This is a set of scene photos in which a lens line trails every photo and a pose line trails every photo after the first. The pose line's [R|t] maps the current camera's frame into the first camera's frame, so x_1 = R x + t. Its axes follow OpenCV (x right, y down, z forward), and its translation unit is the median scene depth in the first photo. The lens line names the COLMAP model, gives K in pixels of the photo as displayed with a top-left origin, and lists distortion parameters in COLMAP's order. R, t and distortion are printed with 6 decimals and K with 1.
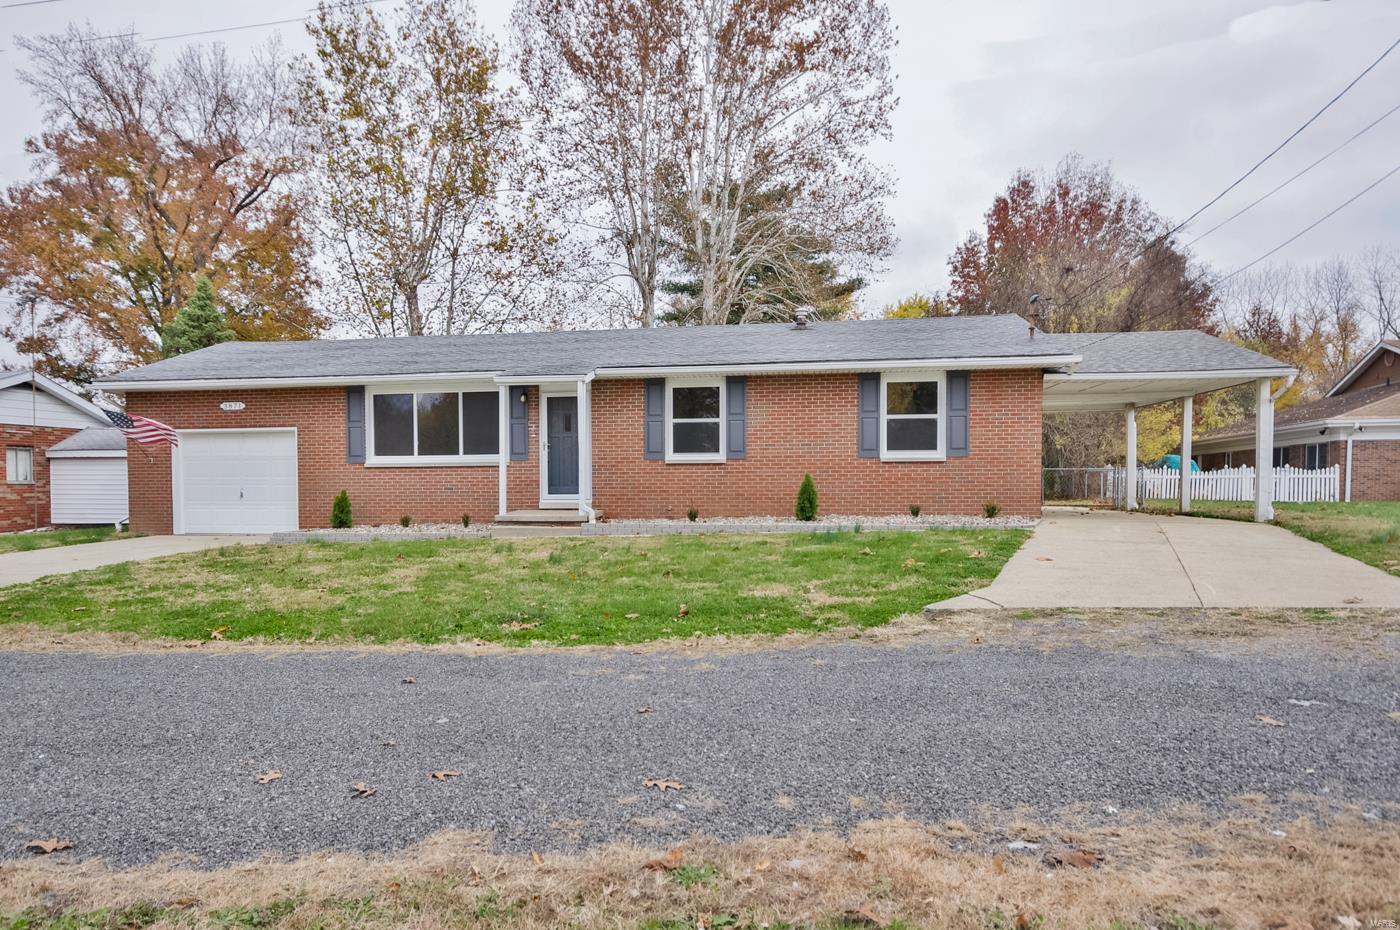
lens RADIAL K [[815.1, 0, 705.7], [0, 815.1, 472.8], [0, 0, 1]] dist [0.003620, -0.000124]
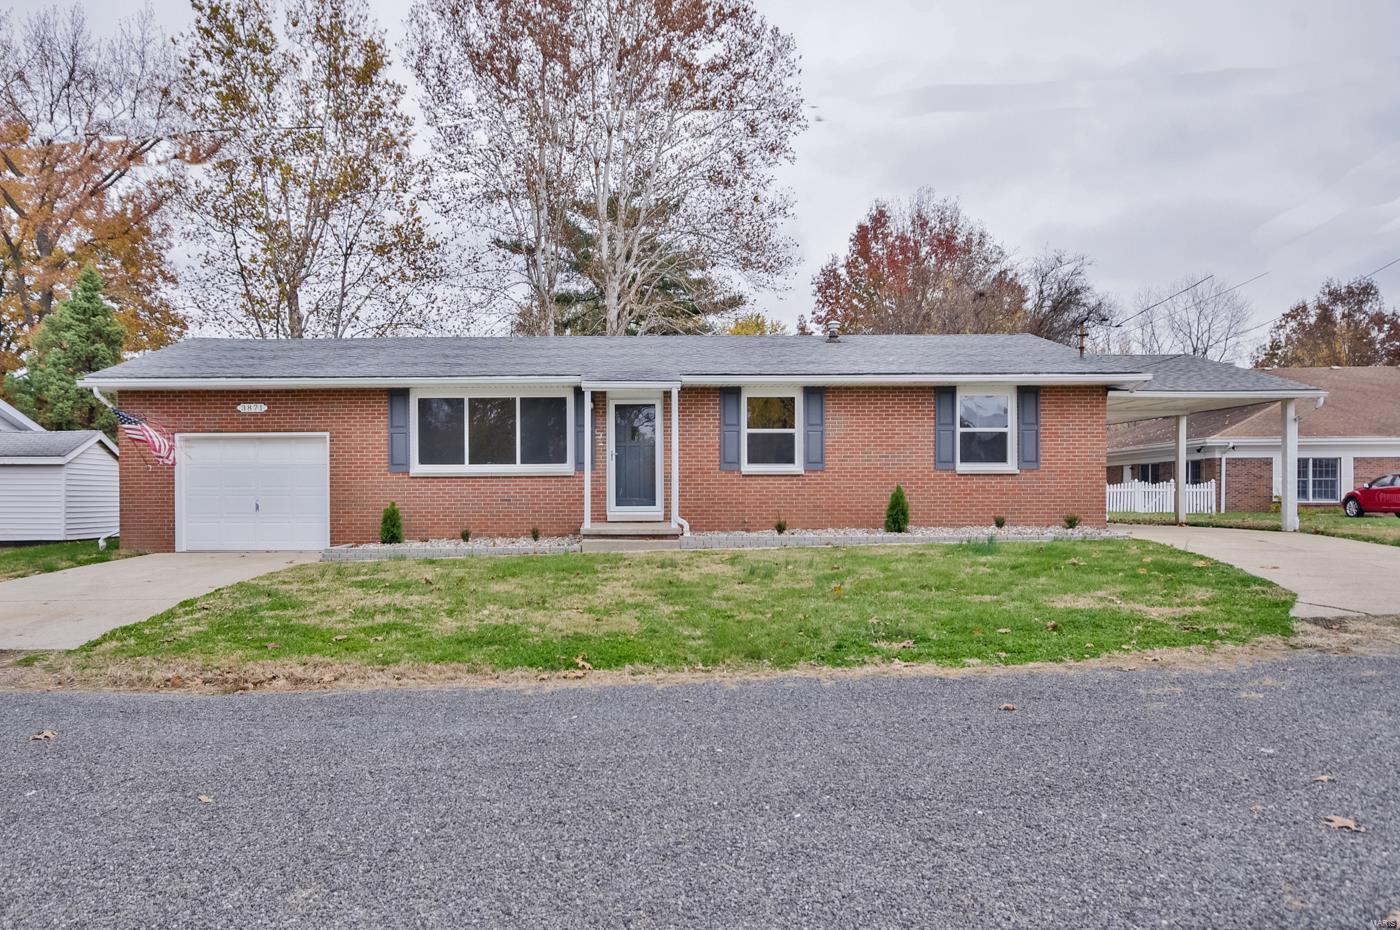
lens RADIAL K [[814.7, 0, 694.3], [0, 814.7, 467.5], [0, 0, 1]] dist [-0.002186, 0.003269]
pose [[0.988203, 0.006686, 0.153002, -0.227230], [-0.003253, 0.999738, -0.022672, 0.002395], [-0.153113, 0.021907, 0.987966, 0.040074]]
